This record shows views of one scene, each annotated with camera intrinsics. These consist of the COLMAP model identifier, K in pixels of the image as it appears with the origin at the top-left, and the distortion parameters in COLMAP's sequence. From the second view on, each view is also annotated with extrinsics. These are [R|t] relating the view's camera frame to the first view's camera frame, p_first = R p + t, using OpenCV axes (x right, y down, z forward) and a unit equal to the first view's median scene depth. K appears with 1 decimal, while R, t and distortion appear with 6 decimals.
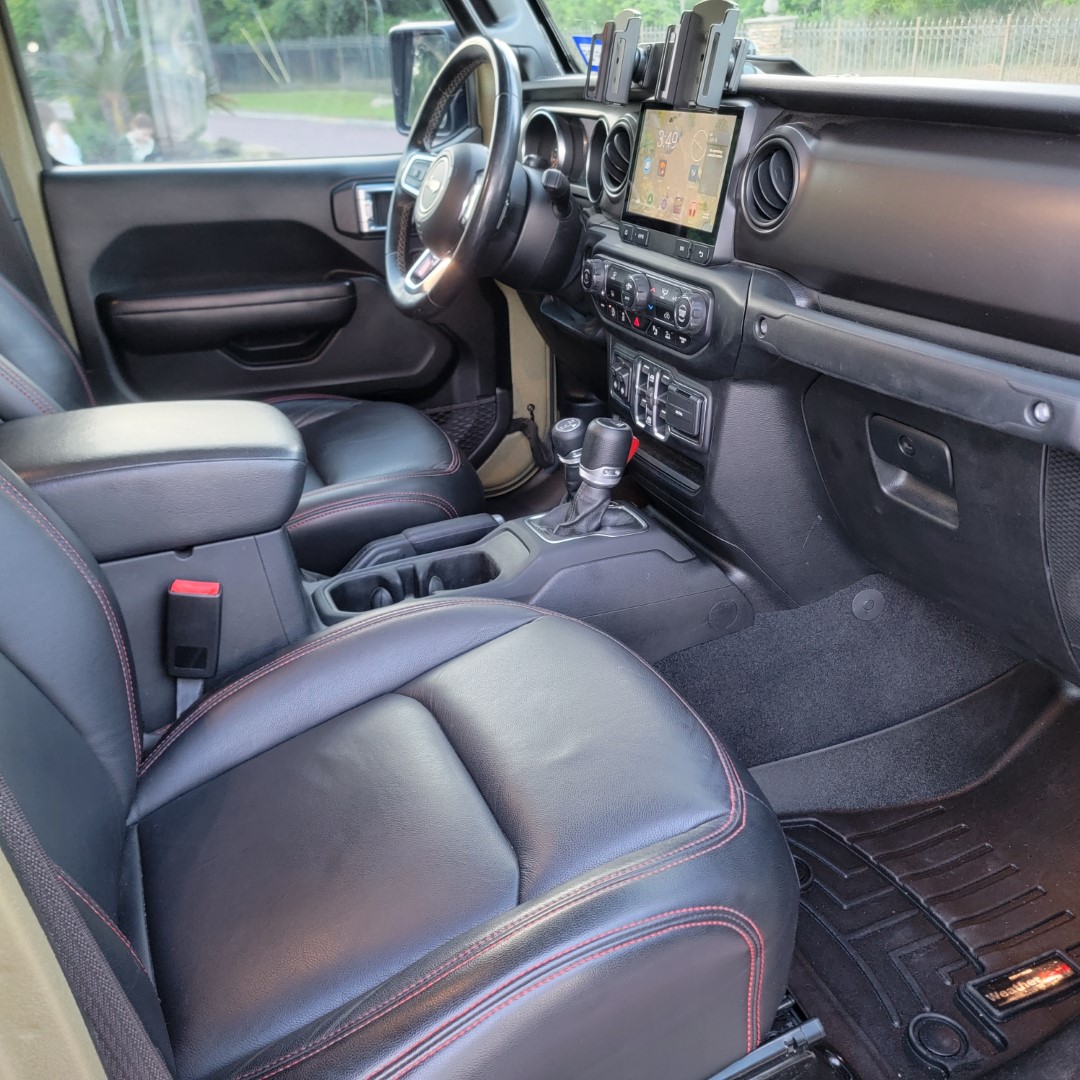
lens RADIAL K [[984.3, 0, 557.8], [0, 984.3, 564.2], [0, 0, 1]] dist [0.084386, -0.081736]
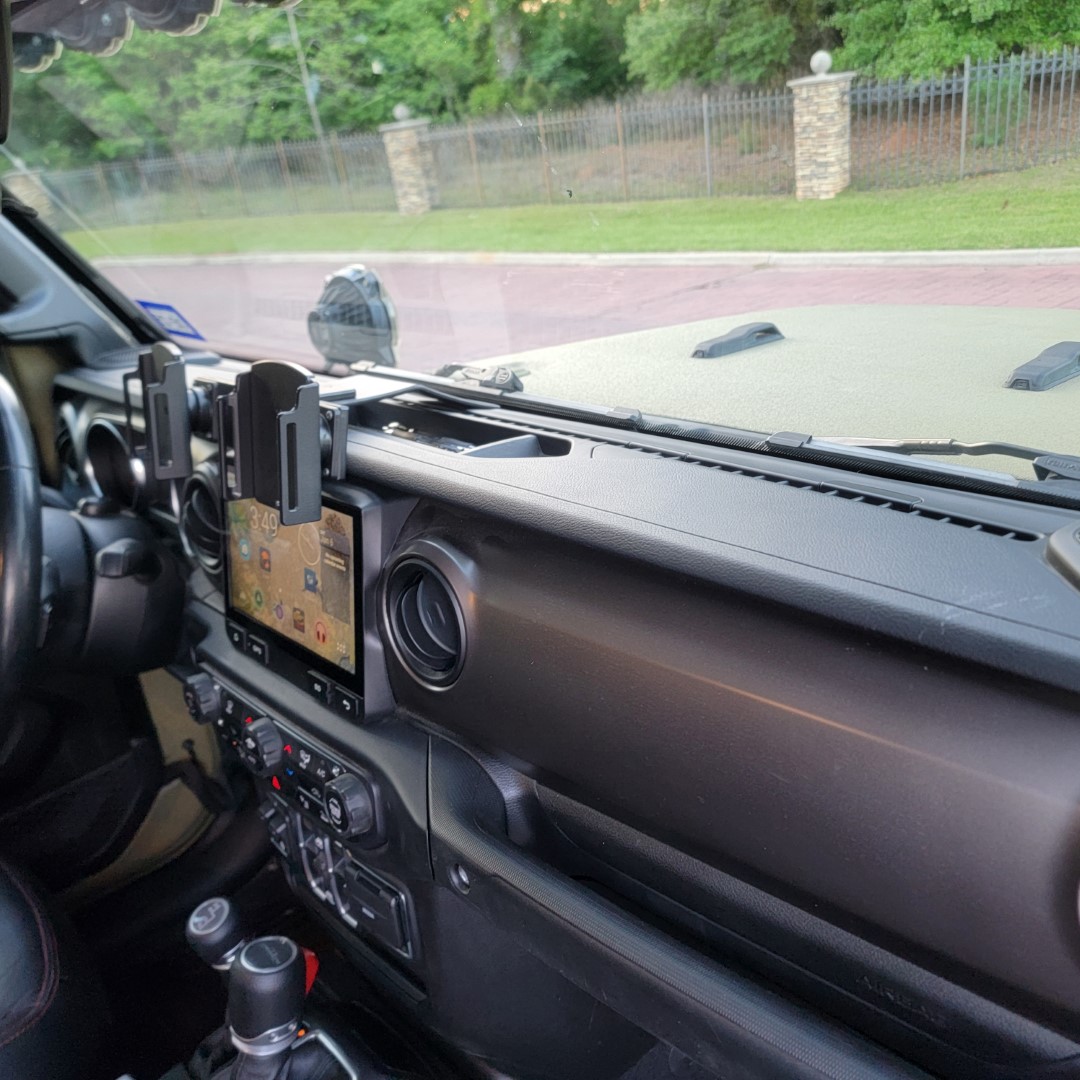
lens RADIAL K [[1008.0, 0, 545.1], [0, 1008.0, 577.8], [0, 0, 1]] dist [0.035972, -0.024041]
pose [[0.948621, -0.200562, 0.244731, 0.119010], [0.219530, 0.974188, -0.052573, -0.320480], [-0.227870, 0.103598, 0.968165, 0.312527]]
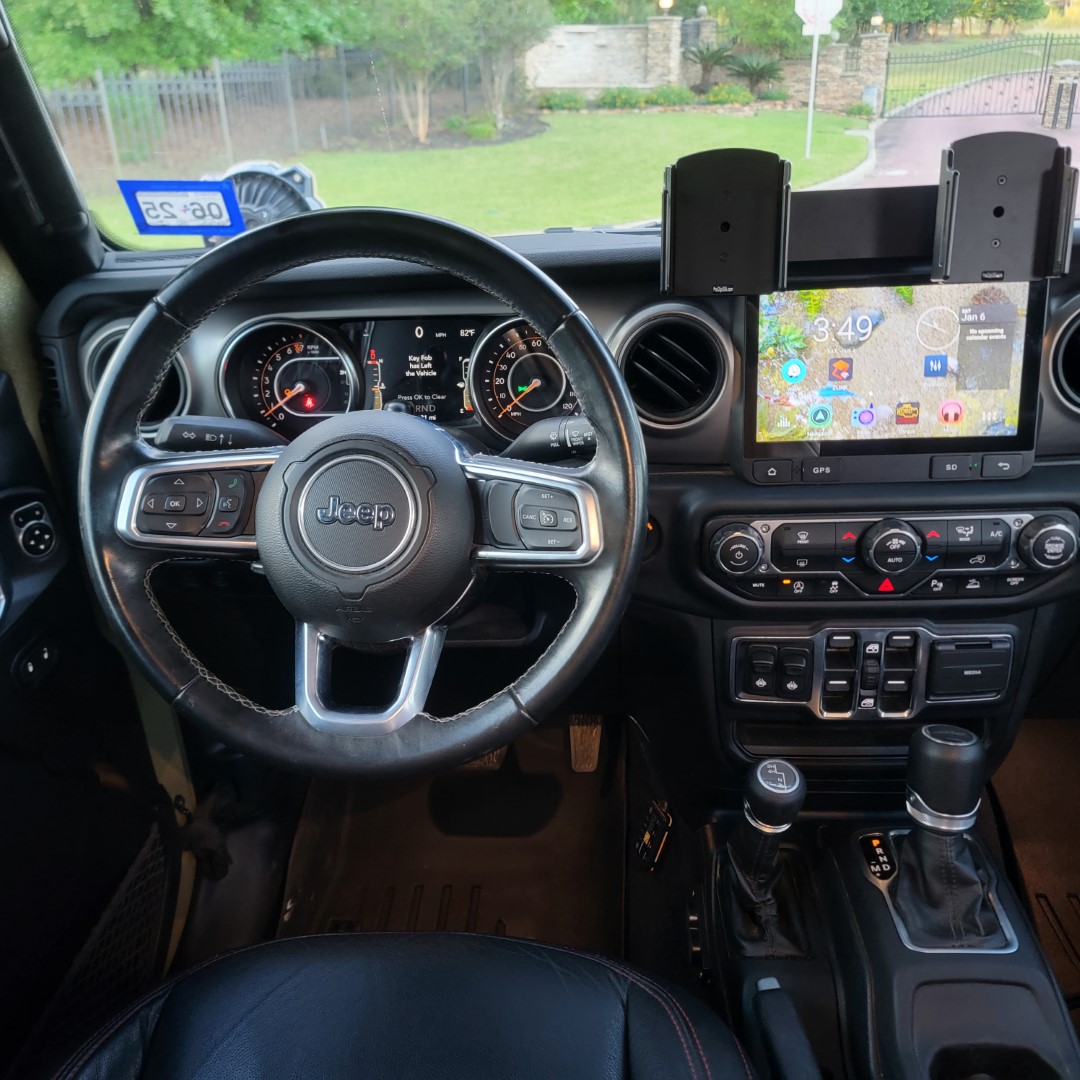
lens RADIAL K [[984.3, 0, 557.8], [0, 984.3, 564.2], [0, 0, 1]] dist [0.084386, -0.081736]
pose [[0.455721, -0.388767, 0.800736, -0.586091], [0.434924, 0.882137, 0.180761, -0.504095], [-0.776634, 0.265883, 0.571092, 0.833434]]
